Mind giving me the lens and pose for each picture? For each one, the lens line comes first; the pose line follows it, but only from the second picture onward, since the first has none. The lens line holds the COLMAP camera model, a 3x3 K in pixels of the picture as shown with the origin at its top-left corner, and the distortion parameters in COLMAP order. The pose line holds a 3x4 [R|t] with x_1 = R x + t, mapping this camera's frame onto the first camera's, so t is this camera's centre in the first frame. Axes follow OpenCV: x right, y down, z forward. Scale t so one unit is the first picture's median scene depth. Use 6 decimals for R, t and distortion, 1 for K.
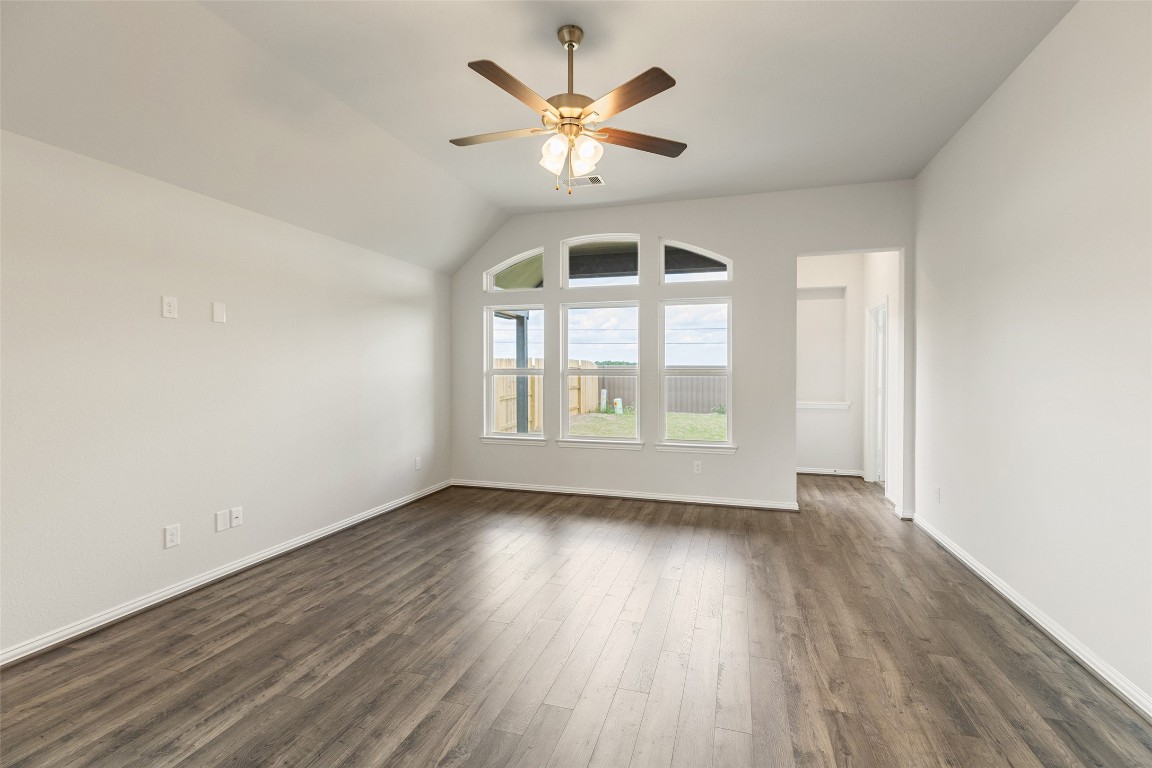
lens RADIAL K [[519.4, 0, 583.4], [0, 519.4, 370.0], [0, 0, 1]] dist [-0.000353, -0.000013]
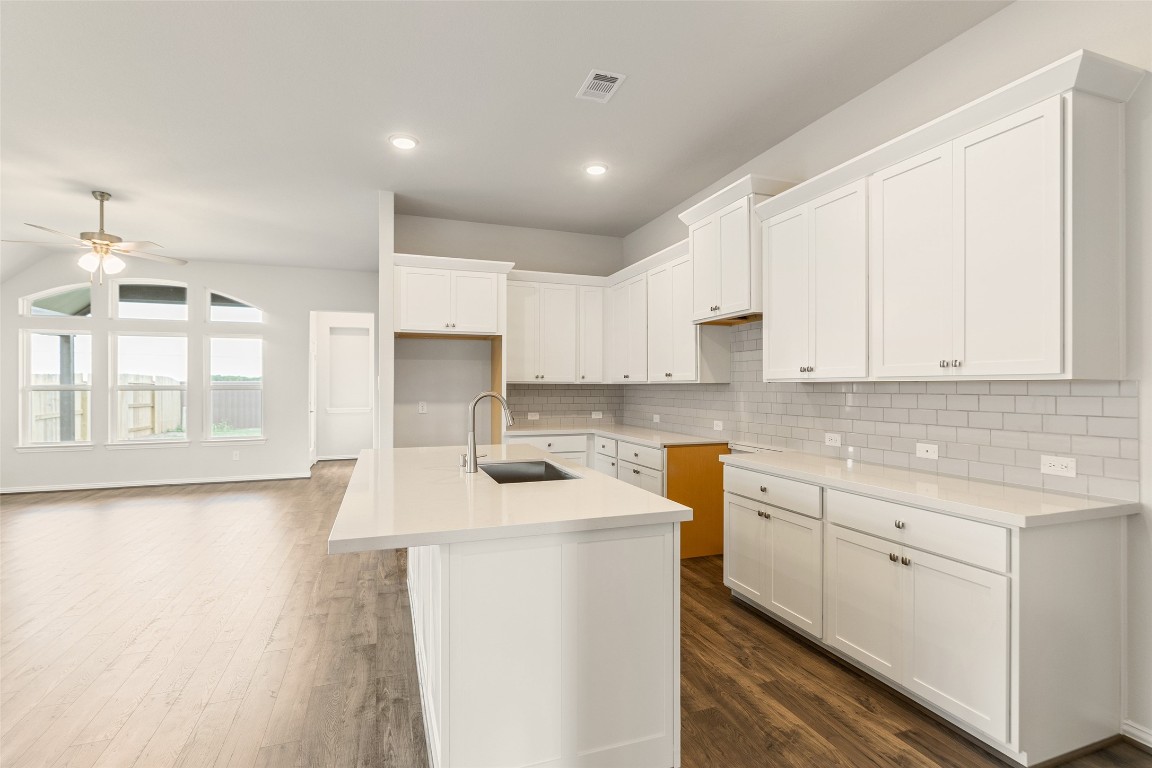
lens RADIAL K [[555.8, 0, 572.0], [0, 555.8, 381.6], [0, 0, 1]] dist [0.010394, -0.000648]
pose [[0.818586, 0.001945, 0.574380, 0.089239], [0.002531, 0.999972, -0.006992, 0.001087], [-0.574378, 0.007177, 0.818559, -0.686014]]
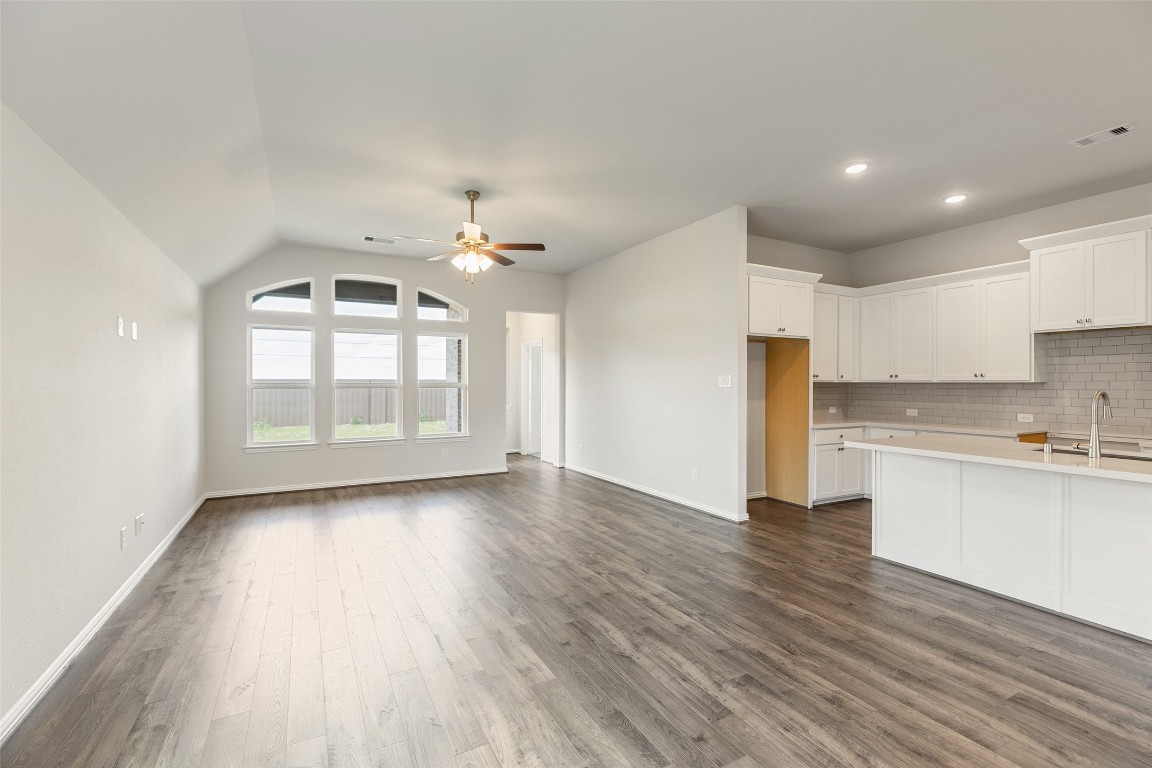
lens RADIAL K [[516.5, 0, 569.8], [0, 516.5, 383.0], [0, 0, 1]] dist [0.003802, 0.000259]
pose [[0.722576, -0.000886, 0.691291, -0.477679], [0.000372, 1.000000, 0.000893, -0.001849], [-0.691291, -0.000388, 0.722576, -0.240850]]
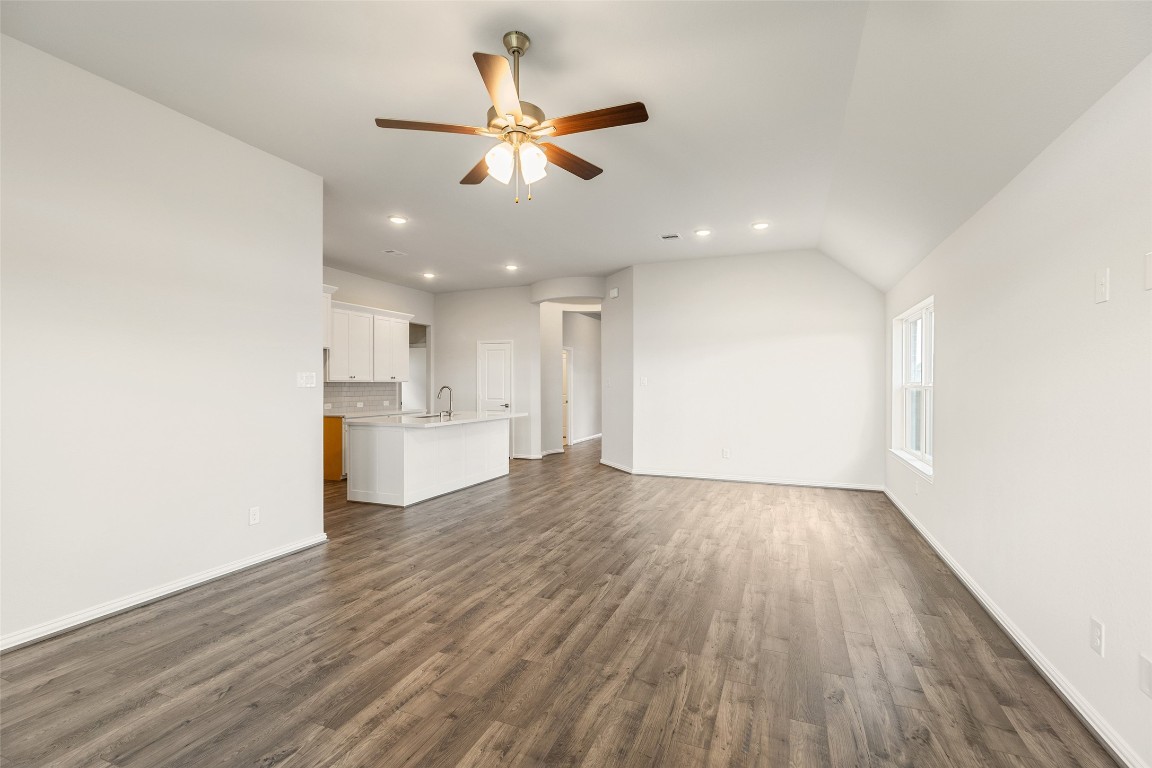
lens RADIAL K [[525.8, 0, 579.3], [0, 525.8, 391.8], [0, 0, 1]] dist [-0.000320, 0.000245]
pose [[-0.995640, -0.002166, 0.093255, -0.112128], [-0.000735, 0.999881, 0.015383, 0.001684], [-0.093277, 0.015247, -0.995523, 0.941823]]
